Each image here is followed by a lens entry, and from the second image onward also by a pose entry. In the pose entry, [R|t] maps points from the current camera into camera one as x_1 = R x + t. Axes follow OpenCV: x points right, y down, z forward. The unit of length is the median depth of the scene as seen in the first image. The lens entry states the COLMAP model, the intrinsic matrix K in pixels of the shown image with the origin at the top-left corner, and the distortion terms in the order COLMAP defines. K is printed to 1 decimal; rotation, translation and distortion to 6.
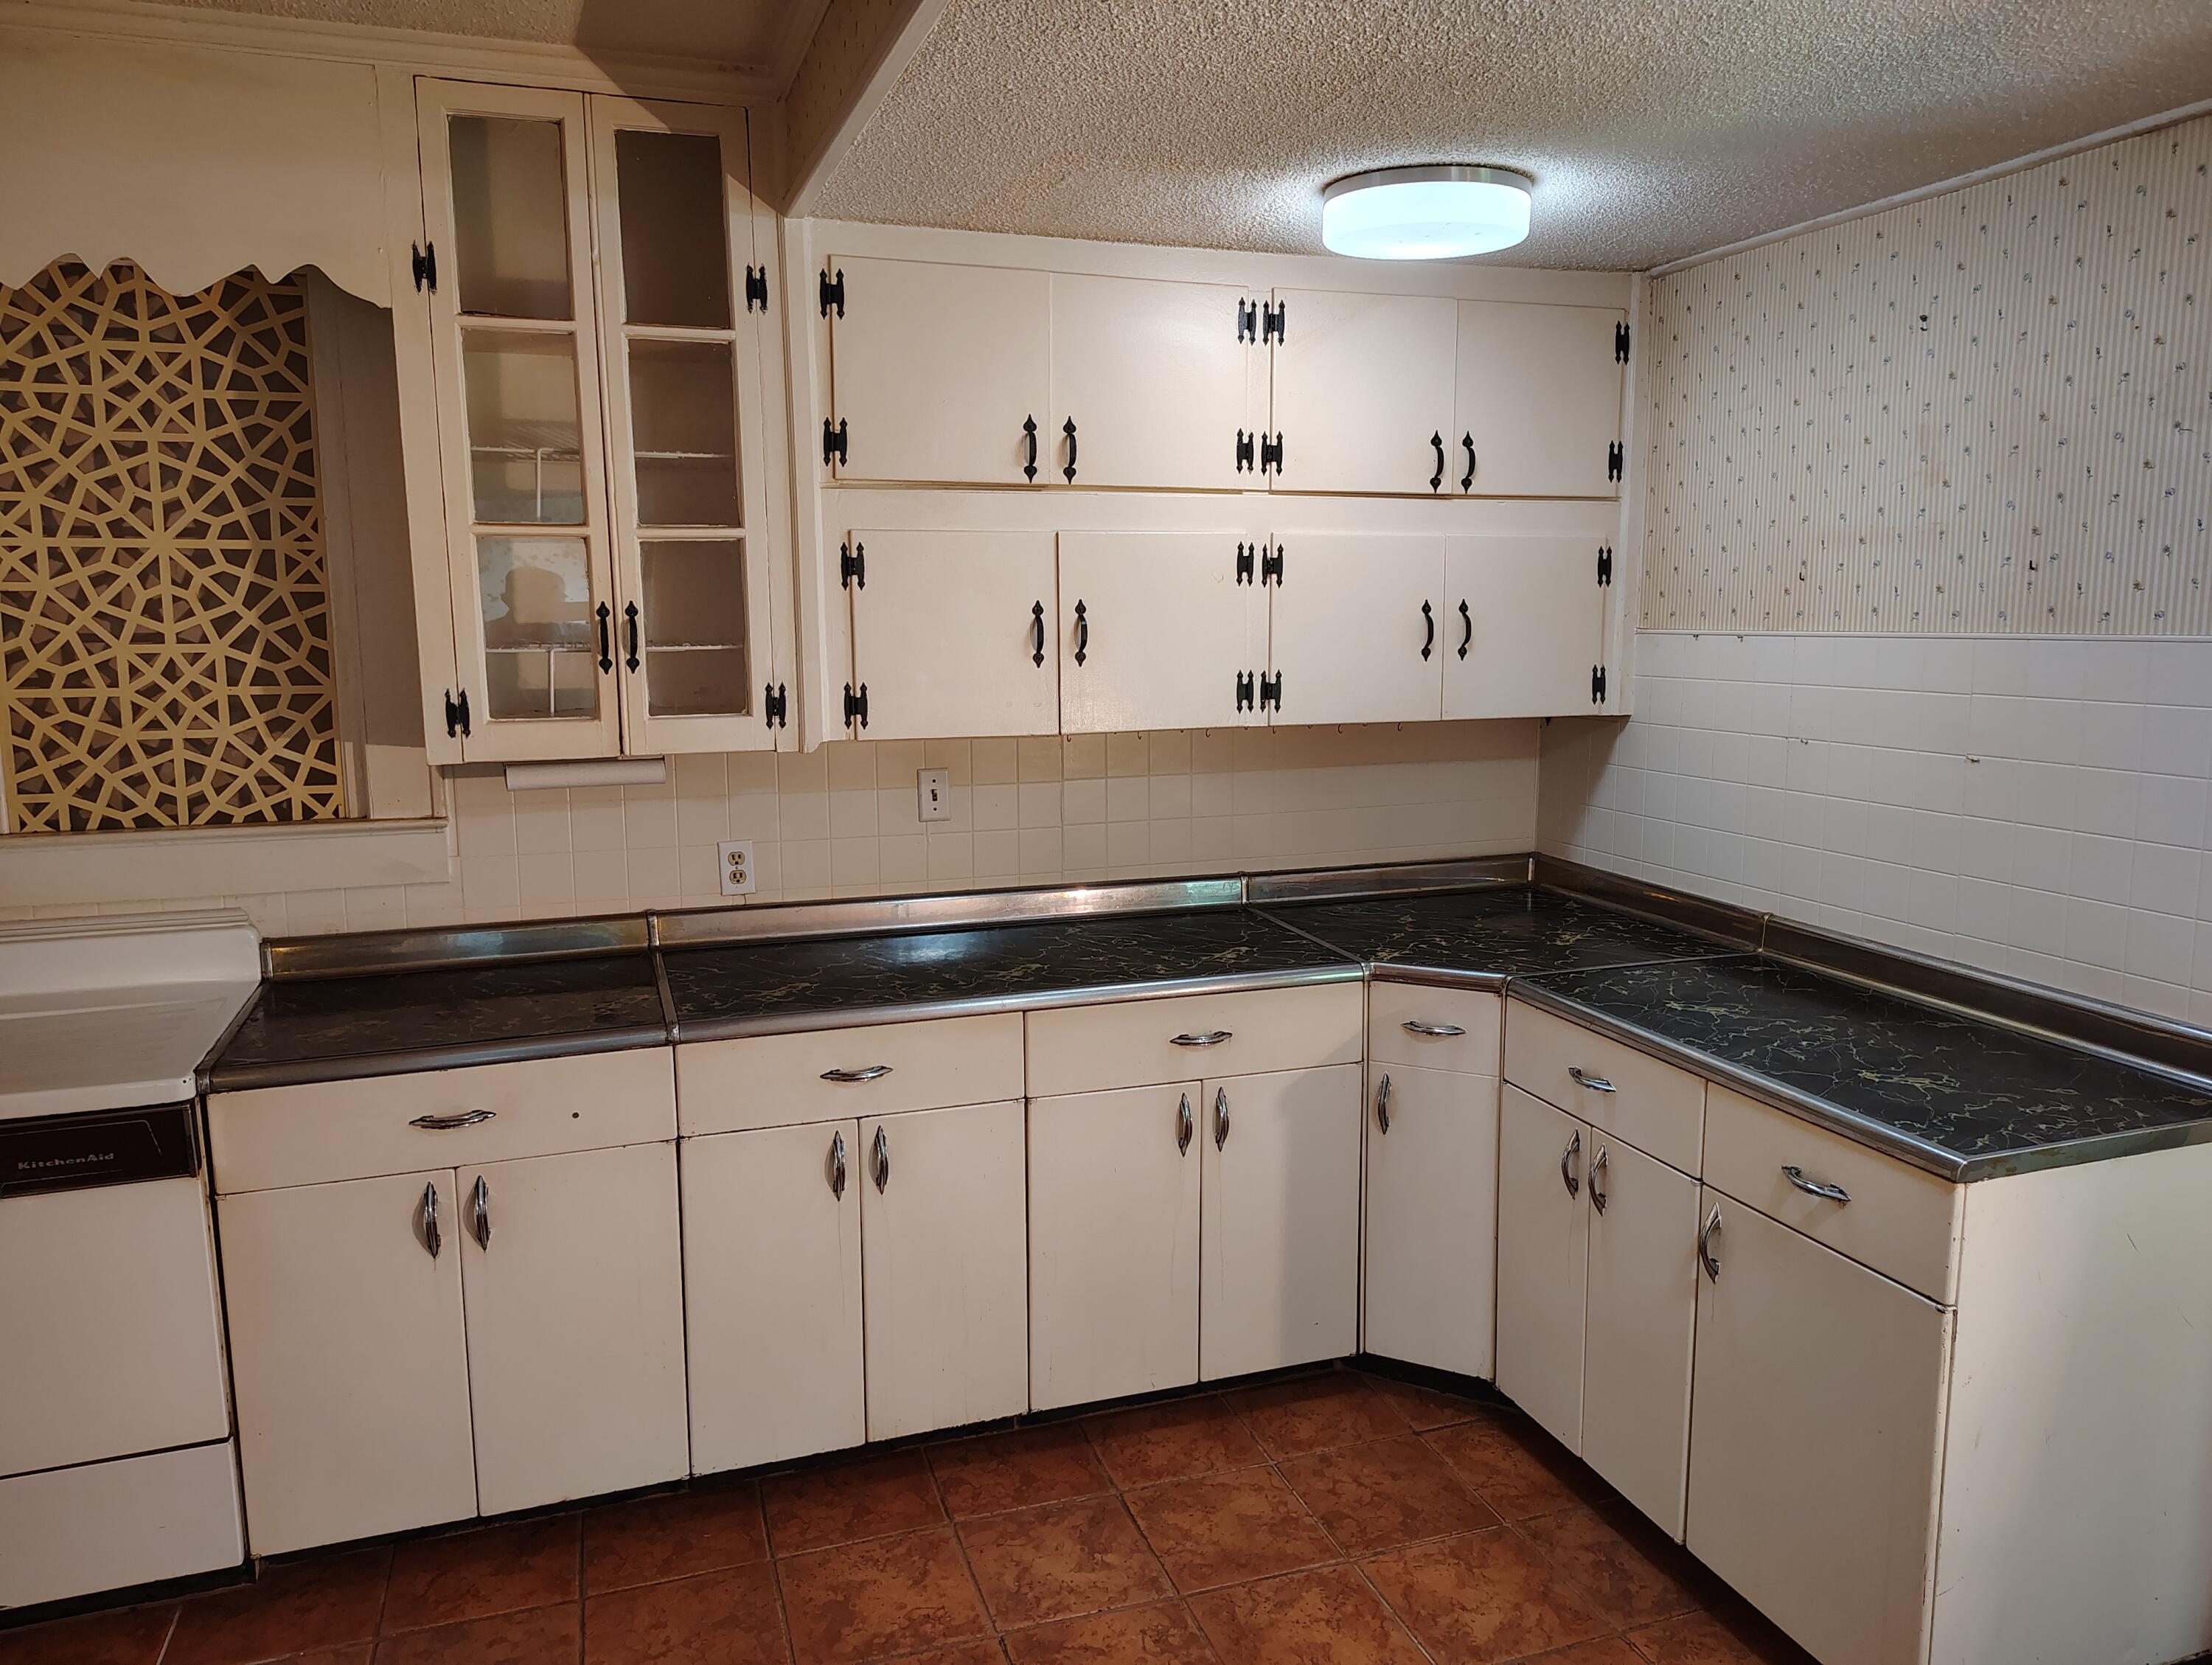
lens RADIAL K [[1513.4, 0, 1093.3], [0, 1513.4, 822.2], [0, 0, 1]] dist [0.059281, -0.084590]
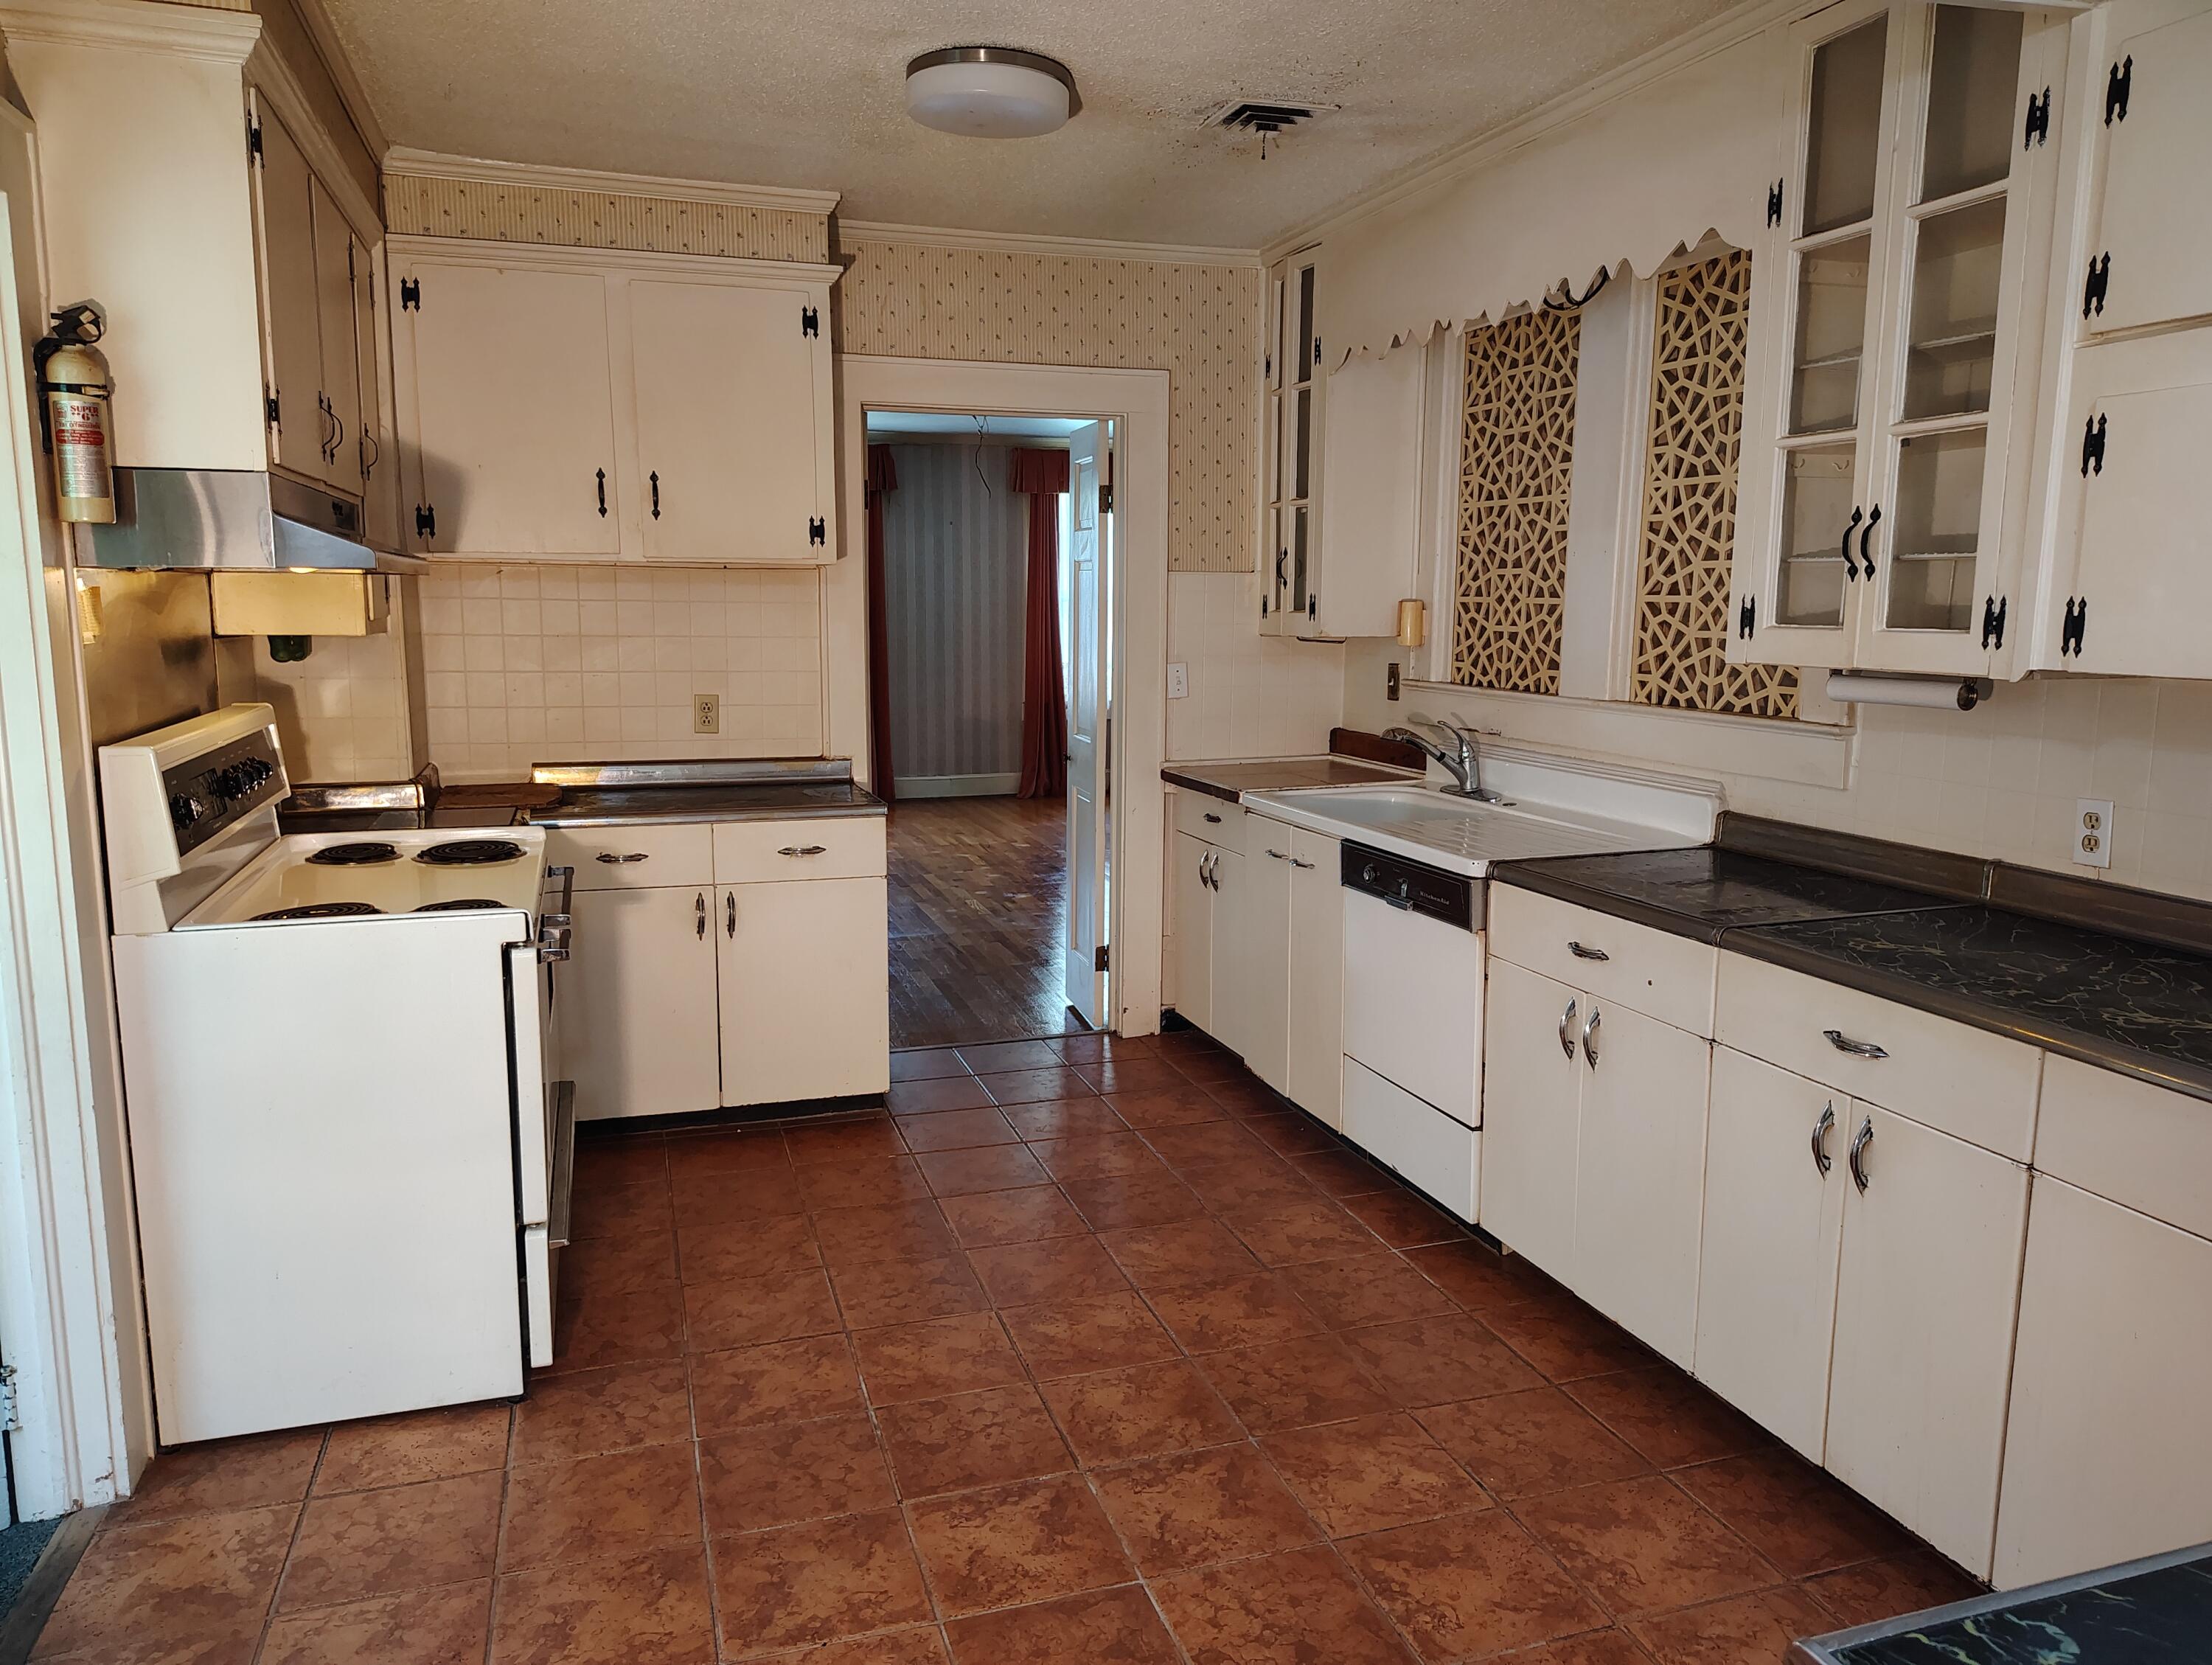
lens RADIAL K [[1547.9, 0, 1109.3], [0, 1547.9, 836.0], [0, 0, 1]] dist [0.053766, -0.048758]
pose [[-0.006017, 0.160216, -0.987064, 0.675661], [-0.143084, 0.976787, 0.159420, -0.029953], [0.989692, 0.142192, 0.017047, 0.524052]]
